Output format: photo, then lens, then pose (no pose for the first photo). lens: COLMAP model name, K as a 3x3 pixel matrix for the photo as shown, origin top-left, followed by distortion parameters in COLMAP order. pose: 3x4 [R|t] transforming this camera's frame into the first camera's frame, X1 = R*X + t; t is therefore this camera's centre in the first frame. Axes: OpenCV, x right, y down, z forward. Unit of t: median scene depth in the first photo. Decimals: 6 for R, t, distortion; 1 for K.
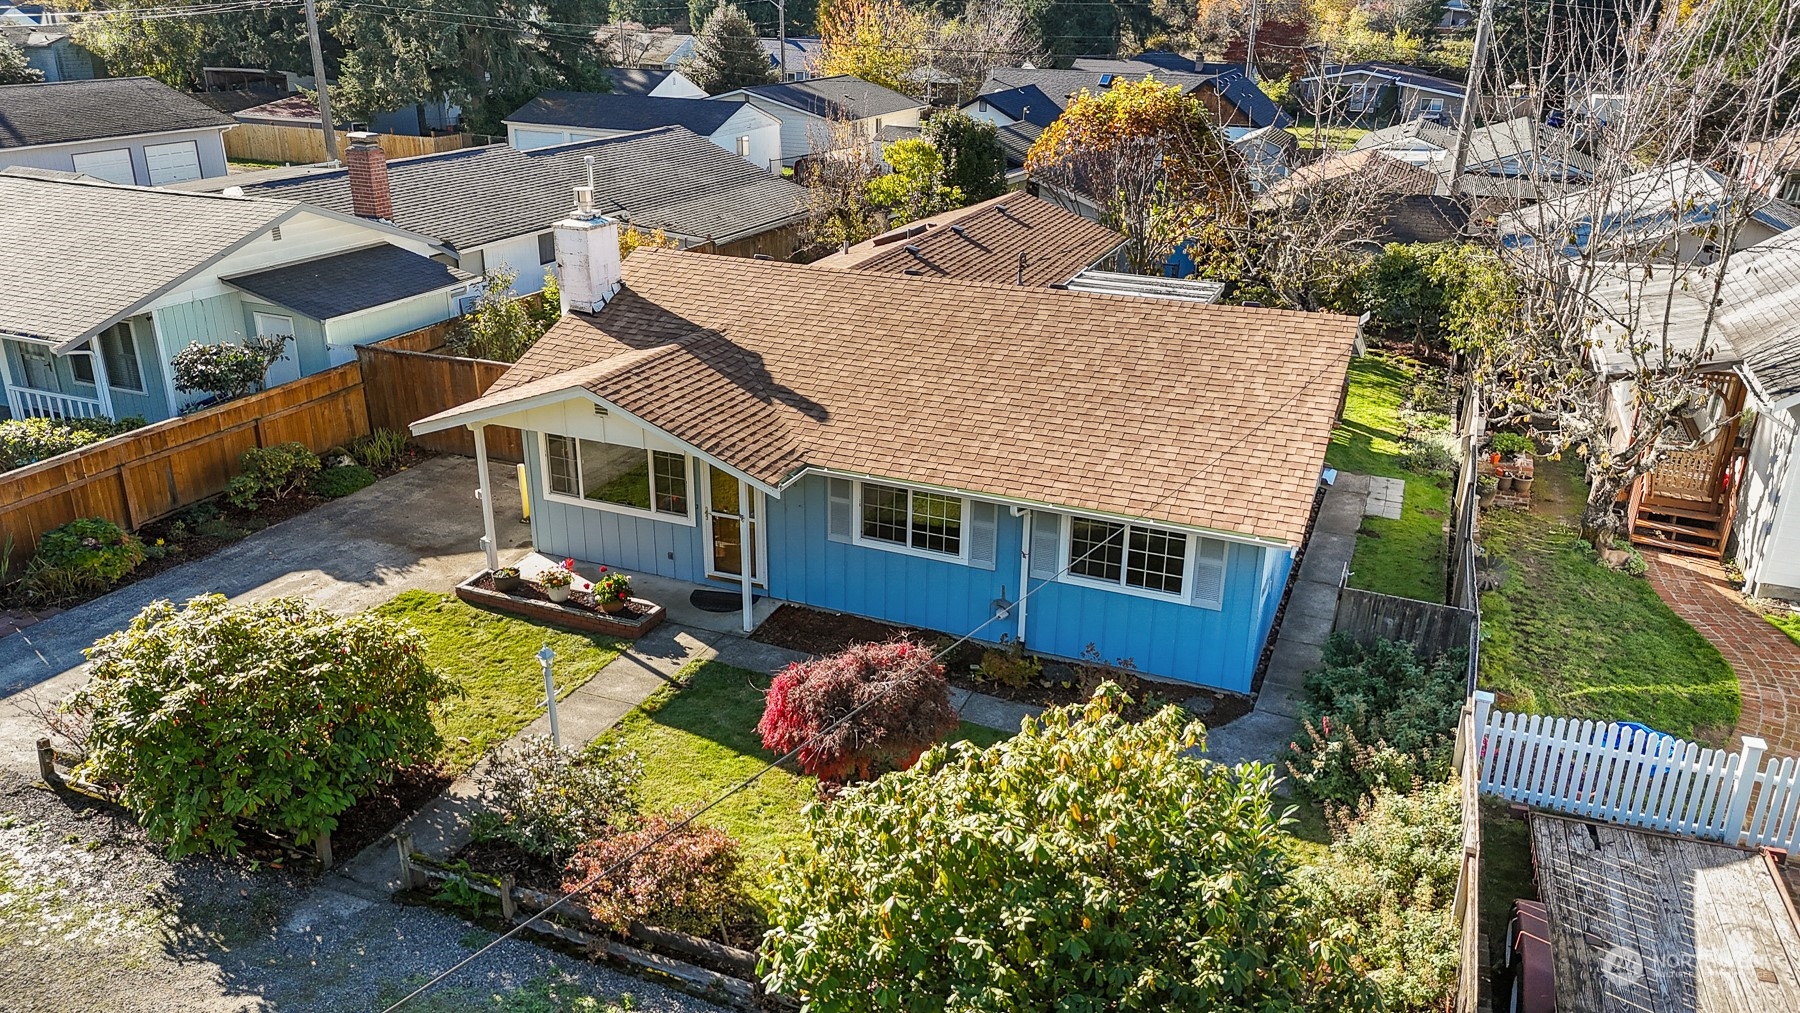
lens RADIAL K [[1312.2, 0, 900.0], [0, 1312.2, 506.5], [0, 0, 1]] dist [0.110701, -0.136985]
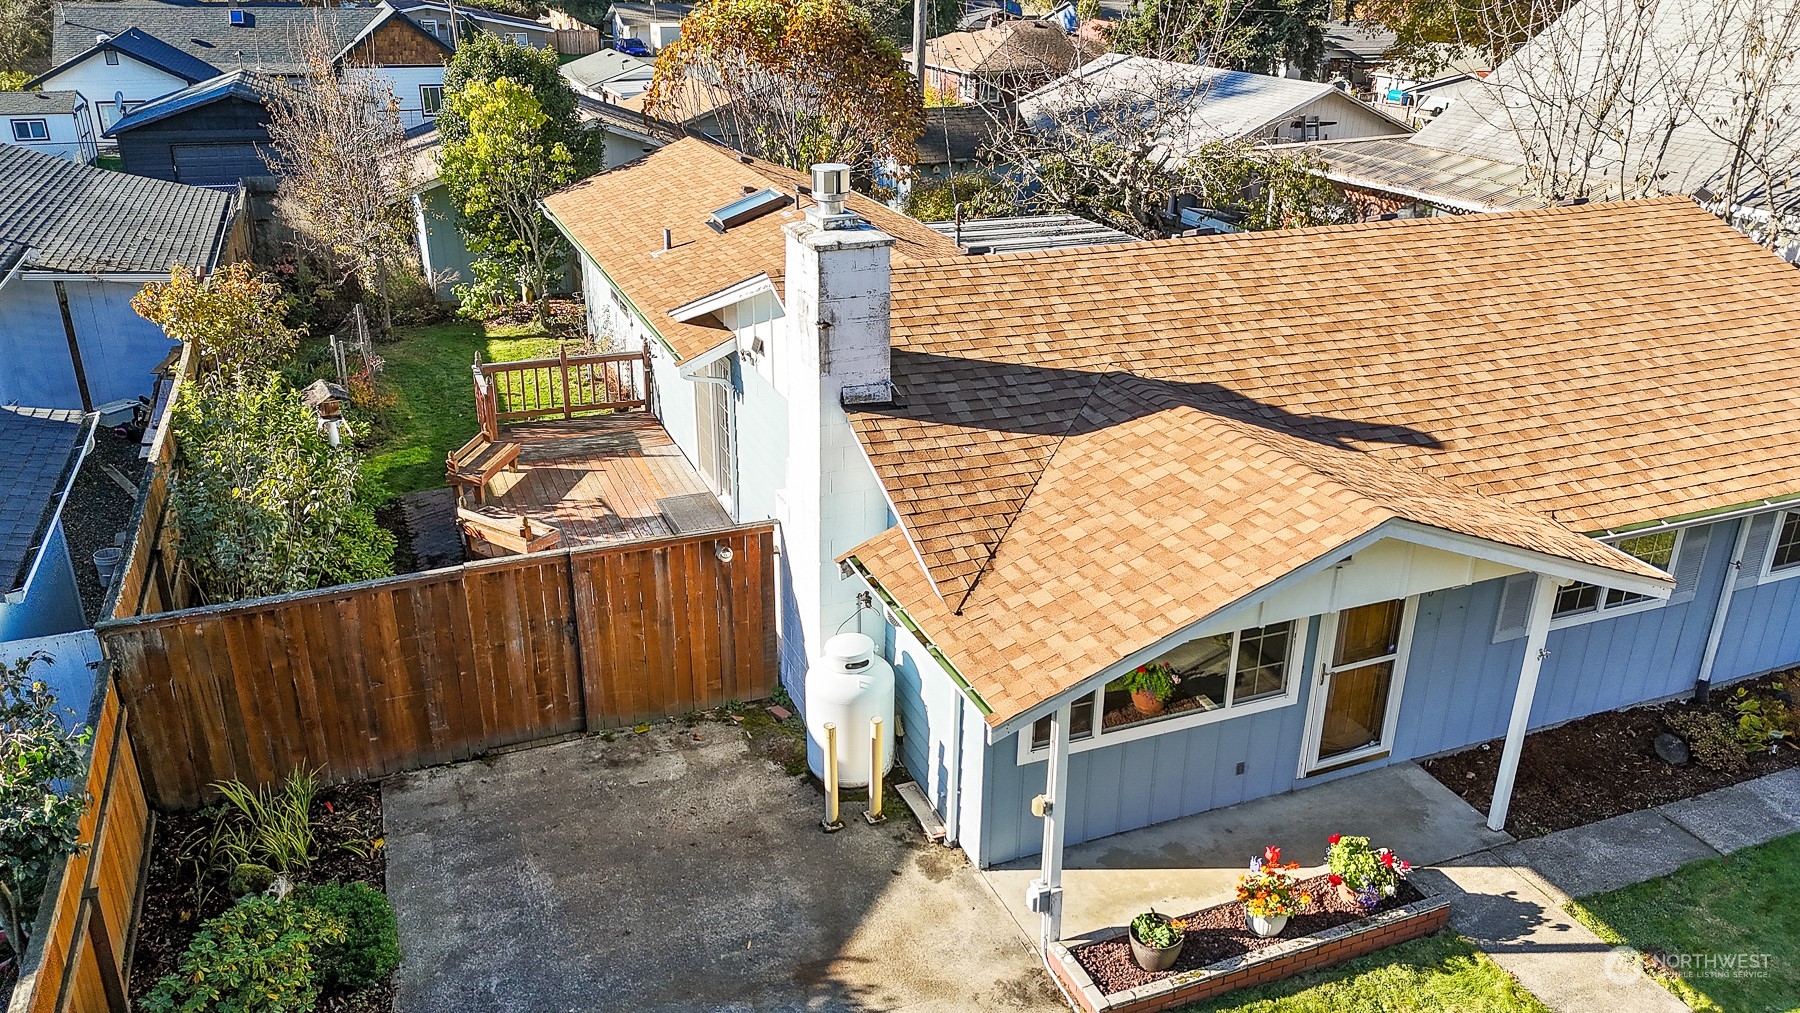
lens RADIAL K [[1312.2, 0, 900.0], [0, 1312.2, 506.5], [0, 0, 1]] dist [0.110701, -0.136985]
pose [[0.709938, -0.278512, 0.646853, -0.639096], [0.258541, 0.957419, 0.128475, -0.189925], [-0.655091, 0.076028, 0.751715, 0.672316]]
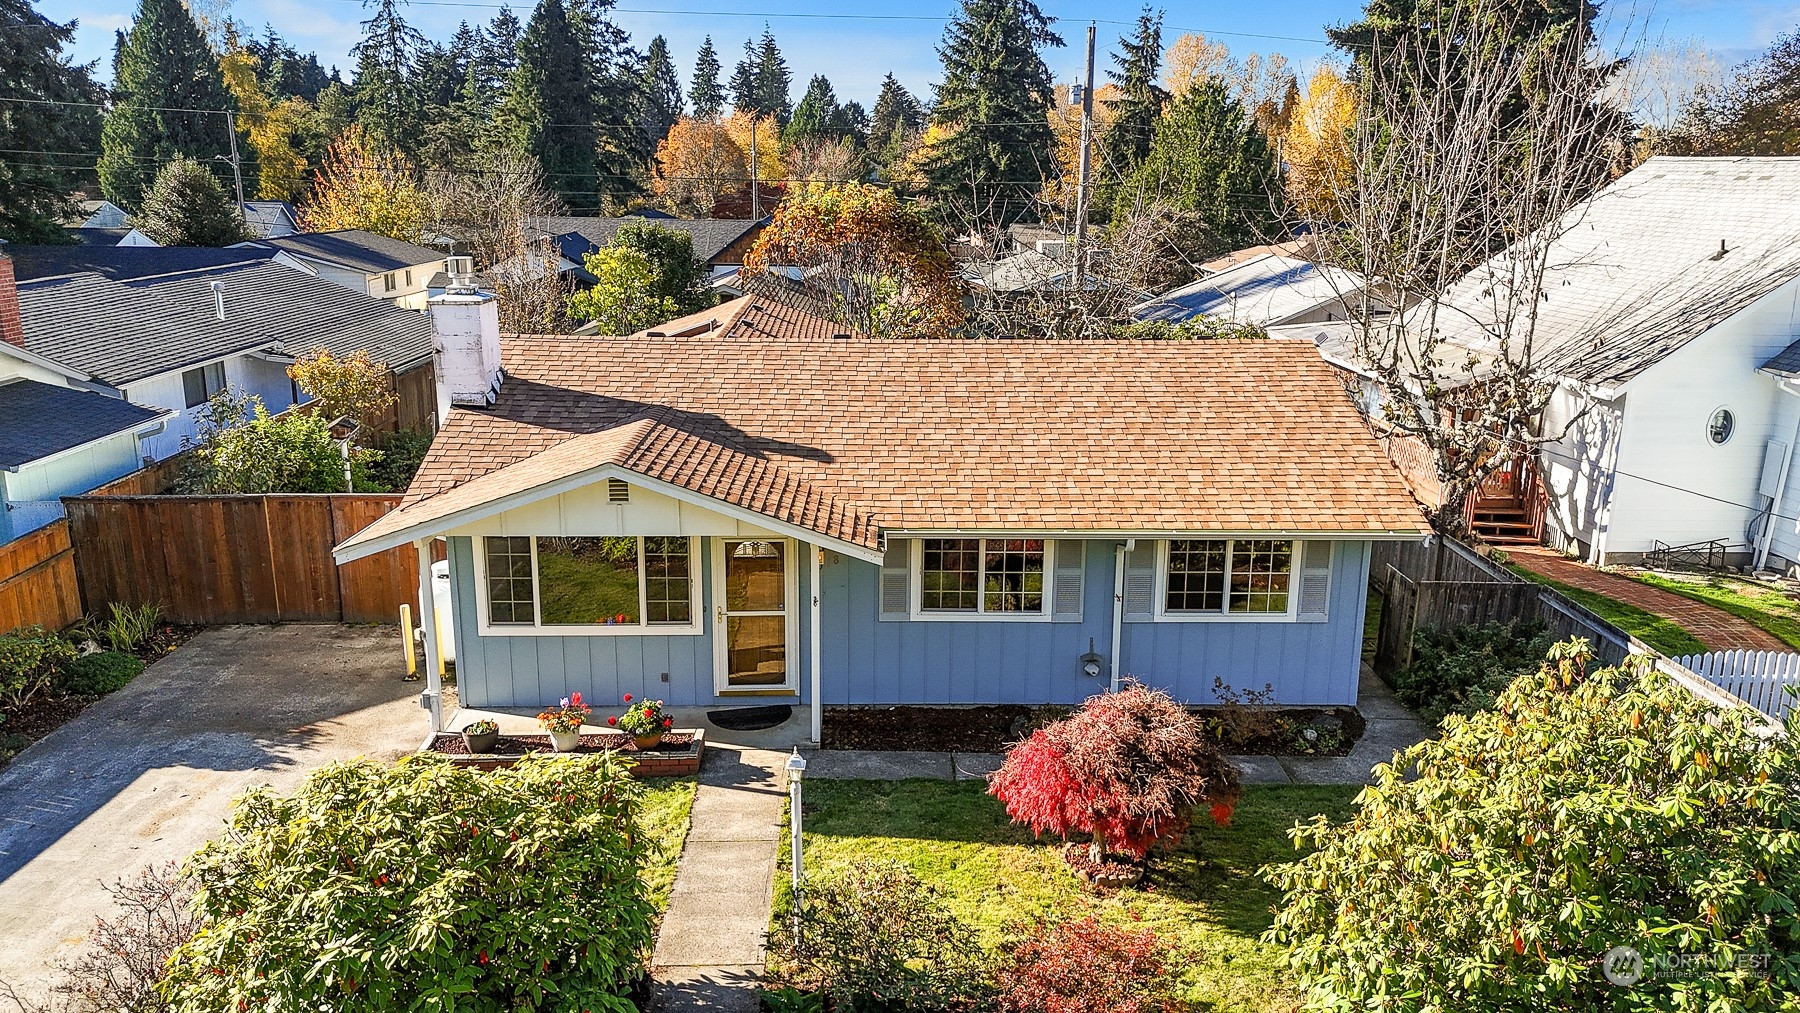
lens RADIAL K [[1312.2, 0, 900.0], [0, 1312.2, 506.5], [0, 0, 1]] dist [0.110701, -0.136985]
pose [[0.912530, -0.106005, 0.395034, -0.362726], [0.154371, 0.983661, -0.092636, 0.032303], [-0.378760, 0.145515, 0.913984, 0.187851]]
